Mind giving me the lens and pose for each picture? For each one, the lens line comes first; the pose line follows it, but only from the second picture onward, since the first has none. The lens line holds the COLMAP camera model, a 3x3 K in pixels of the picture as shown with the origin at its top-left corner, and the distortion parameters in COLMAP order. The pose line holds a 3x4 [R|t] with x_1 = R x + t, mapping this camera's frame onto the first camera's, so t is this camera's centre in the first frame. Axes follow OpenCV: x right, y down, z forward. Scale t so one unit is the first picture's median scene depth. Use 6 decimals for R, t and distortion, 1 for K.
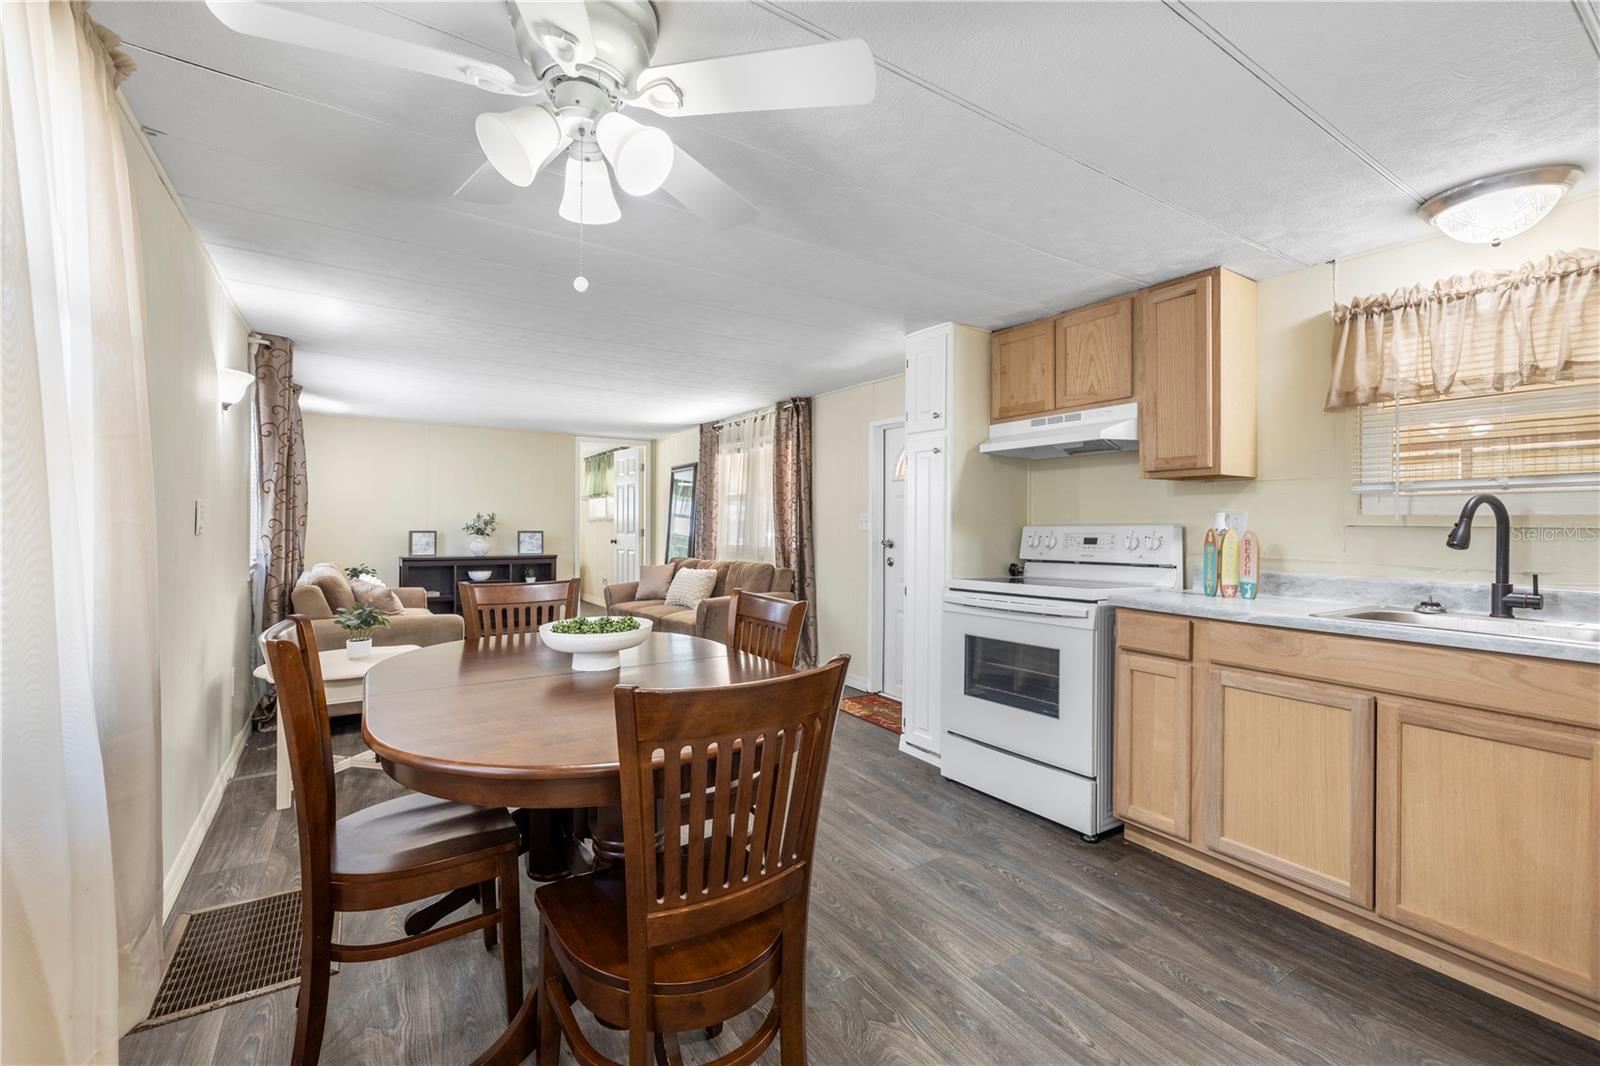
lens RADIAL K [[680.3, 0, 798.8], [0, 680.3, 523.0], [0, 0, 1]] dist [0.002951, -0.000833]
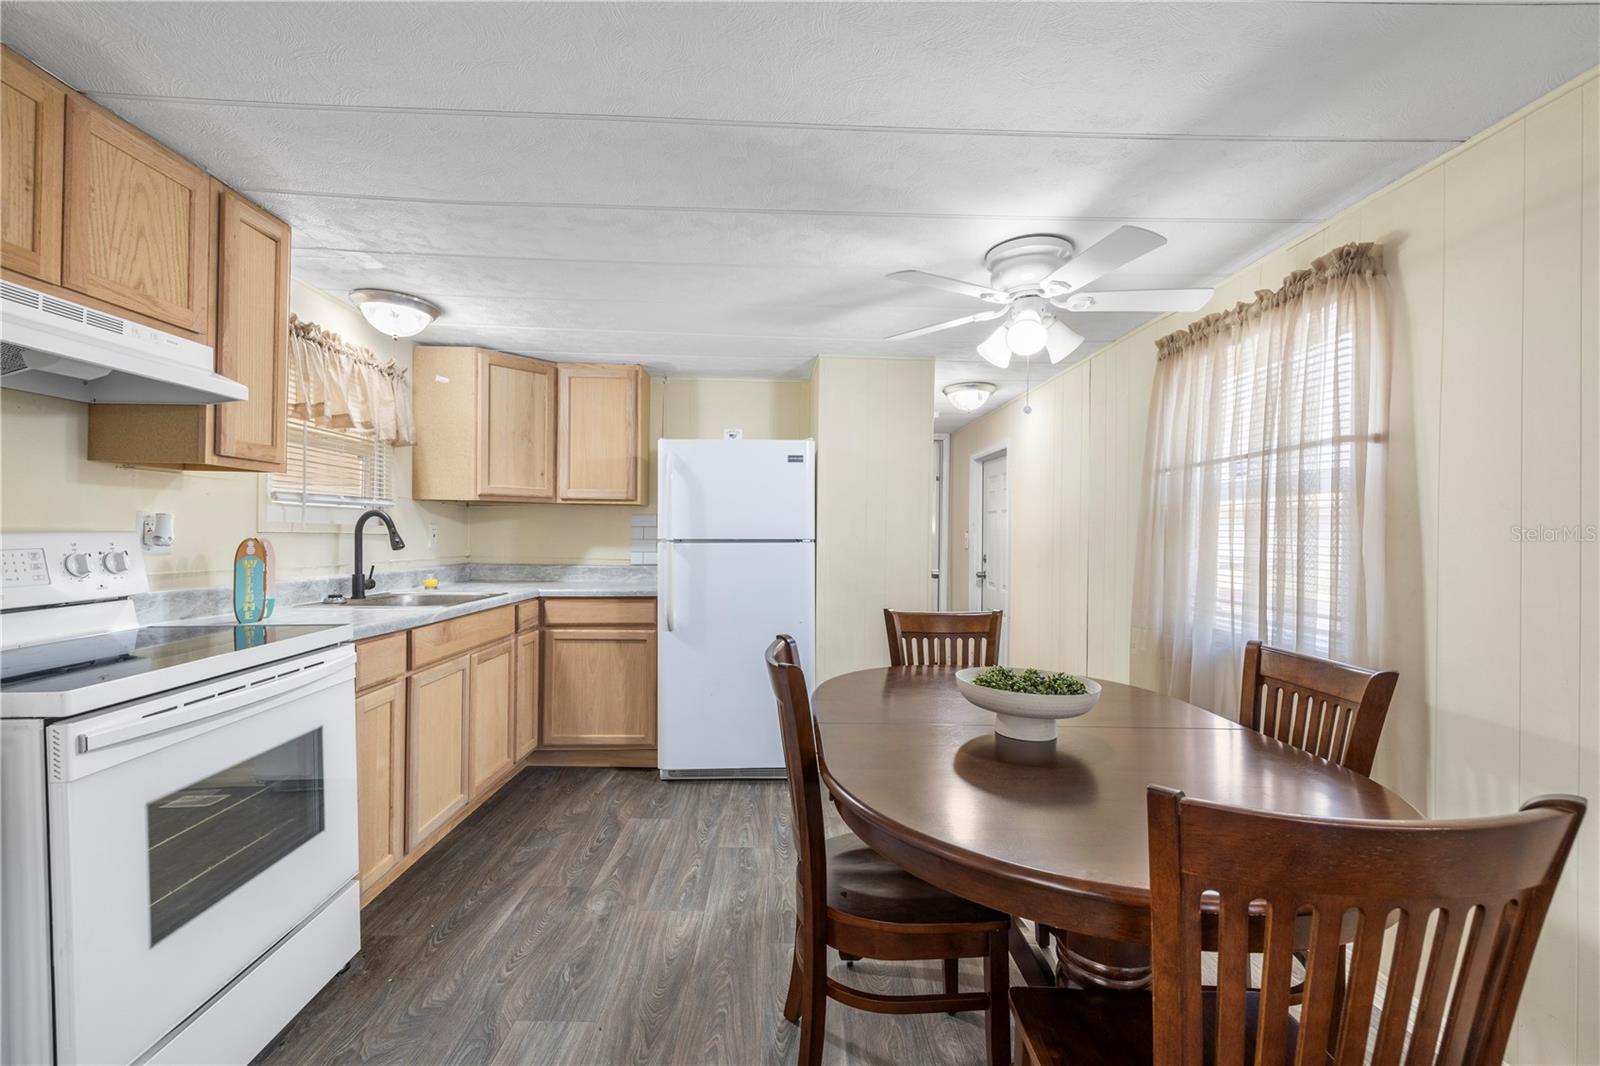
lens RADIAL K [[666.9, 0, 800.0], [0, 666.9, 534.1], [0, 0, 1]] dist [0.003109, 0.000000]
pose [[-0.851822, -0.020380, 0.523435, -0.342003], [-0.023224, 0.999730, 0.001131, -0.011458], [-0.523316, -0.011192, -0.852065, 1.297114]]
